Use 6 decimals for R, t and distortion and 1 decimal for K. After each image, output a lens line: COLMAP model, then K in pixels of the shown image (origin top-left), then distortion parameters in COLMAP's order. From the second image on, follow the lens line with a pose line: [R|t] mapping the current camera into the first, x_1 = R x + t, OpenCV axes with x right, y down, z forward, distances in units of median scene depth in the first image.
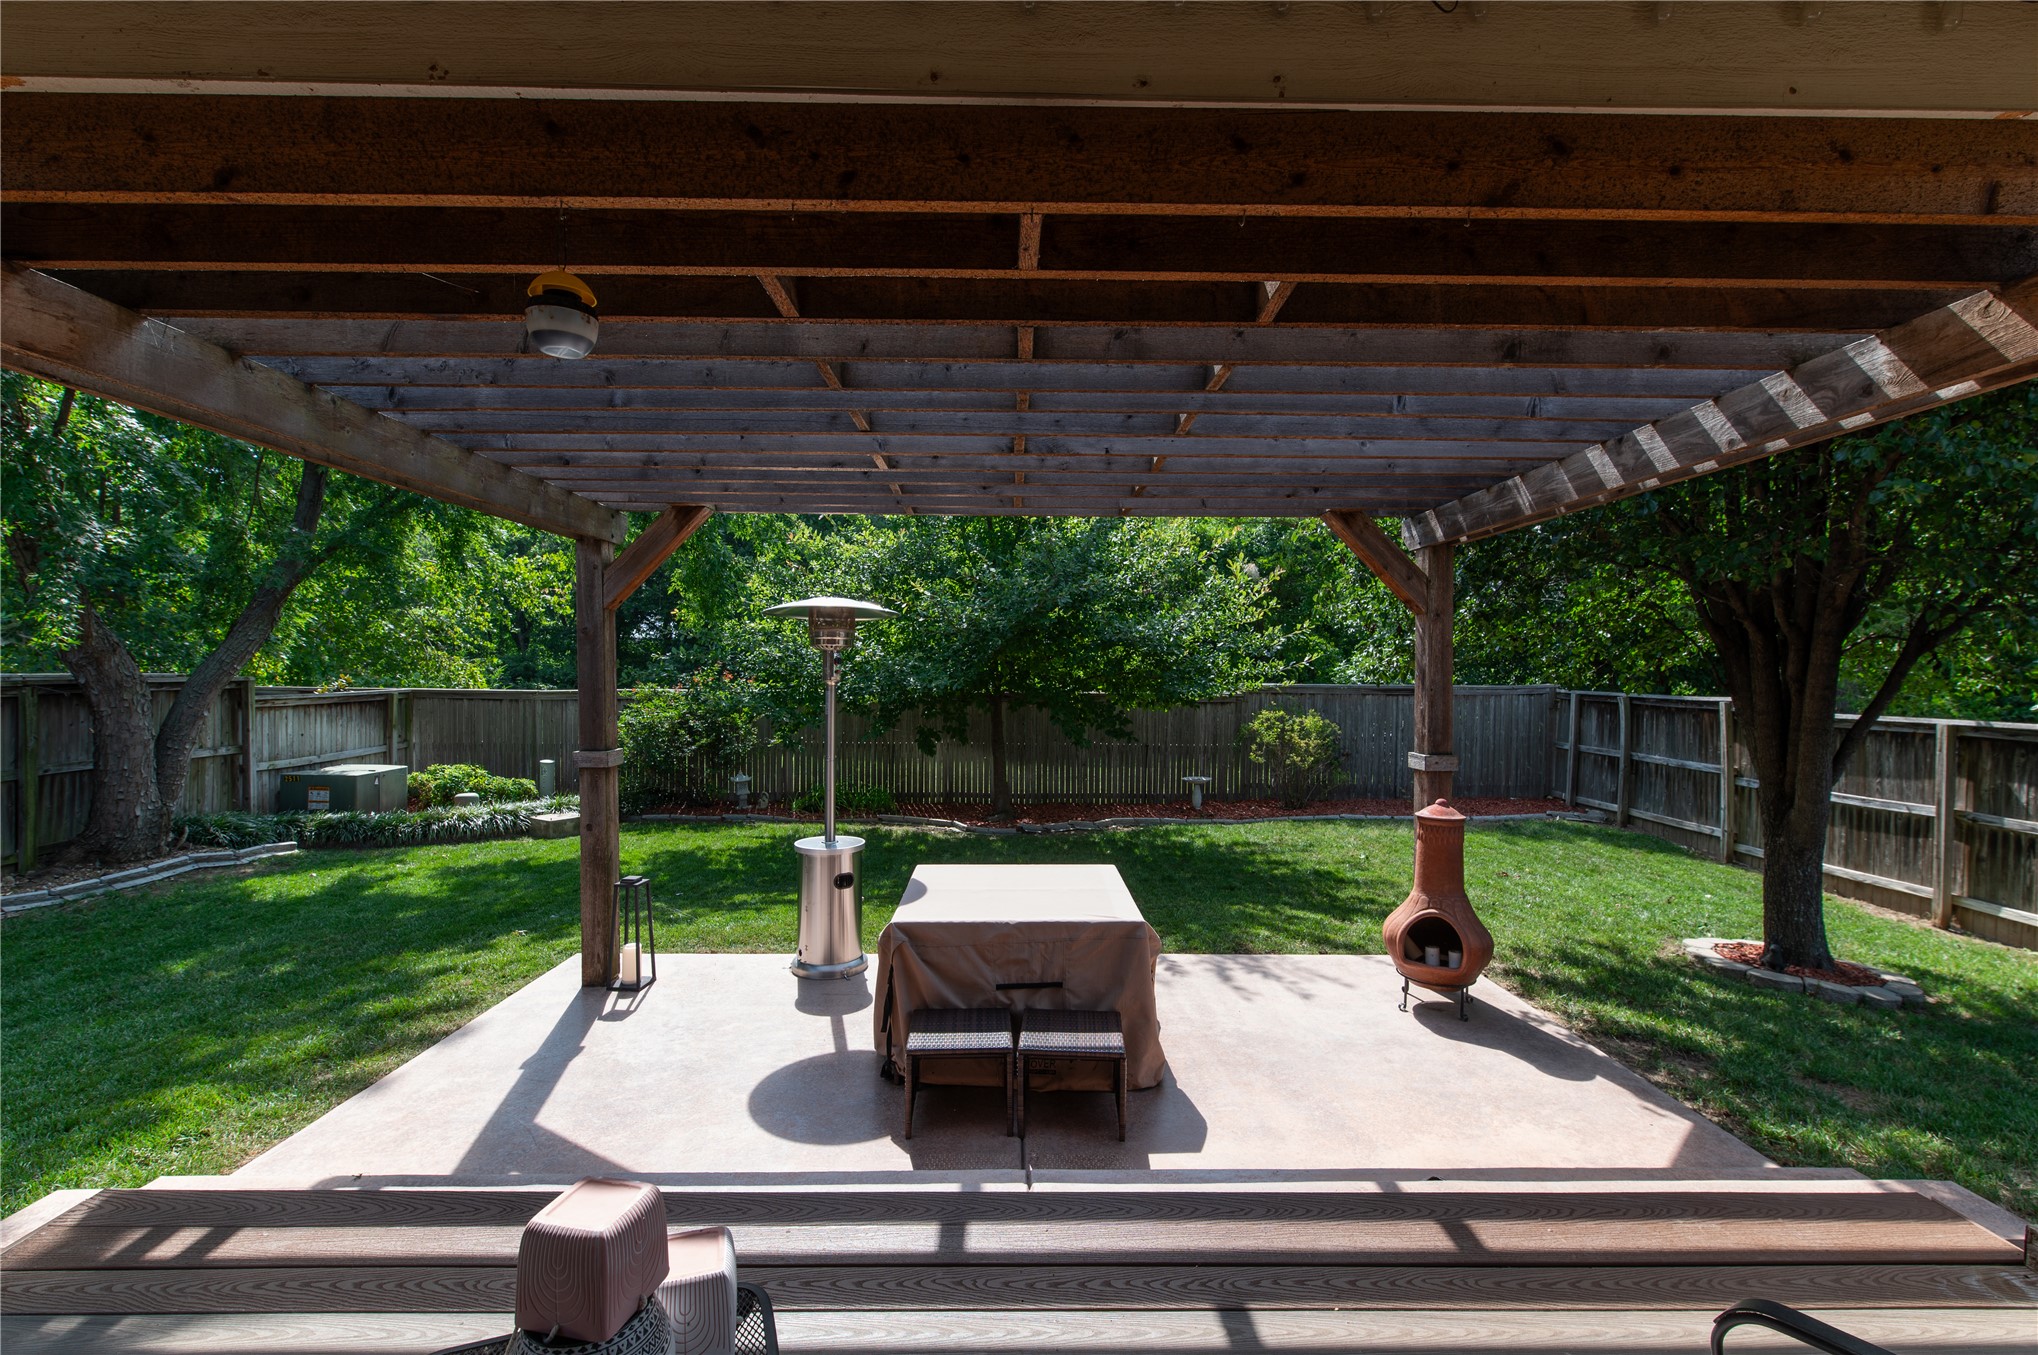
lens RADIAL K [[891.1, 0, 1019.3], [0, 891.1, 676.7], [0, 0, 1]] dist [0.010508, -0.000364]
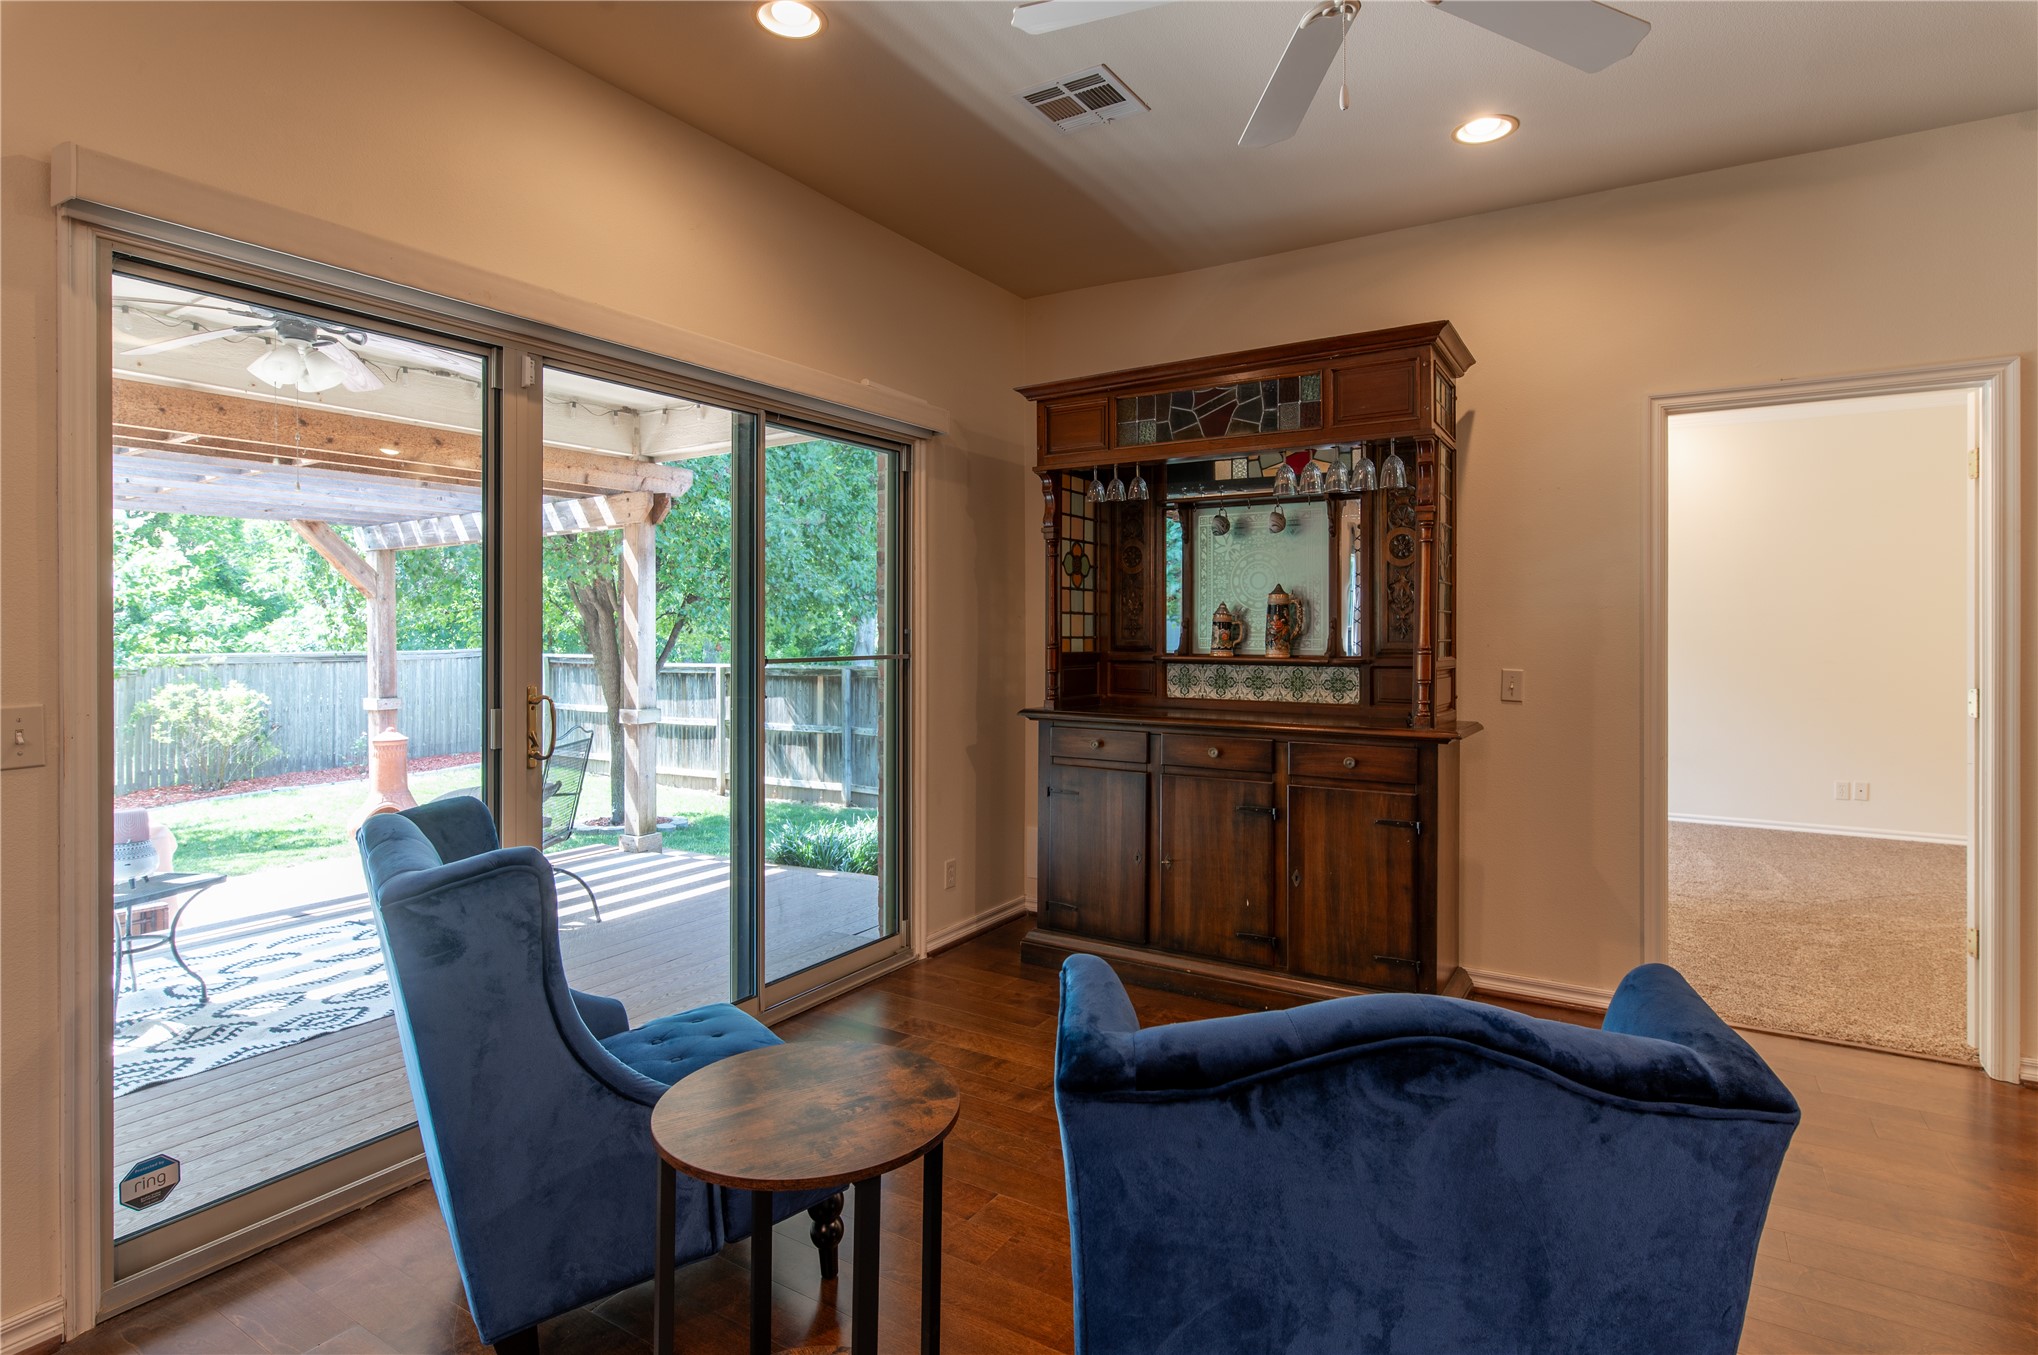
lens RADIAL K [[1040.2, 0, 1043.0], [0, 1040.2, 638.9], [0, 0, 1]] dist [0.000612, -0.000721]
pose [[0.529169, -0.015921, 0.848367, -0.173562], [0.017832, 0.999812, 0.007640, -0.000081], [-0.848329, 0.011085, 0.529353, -0.346637]]
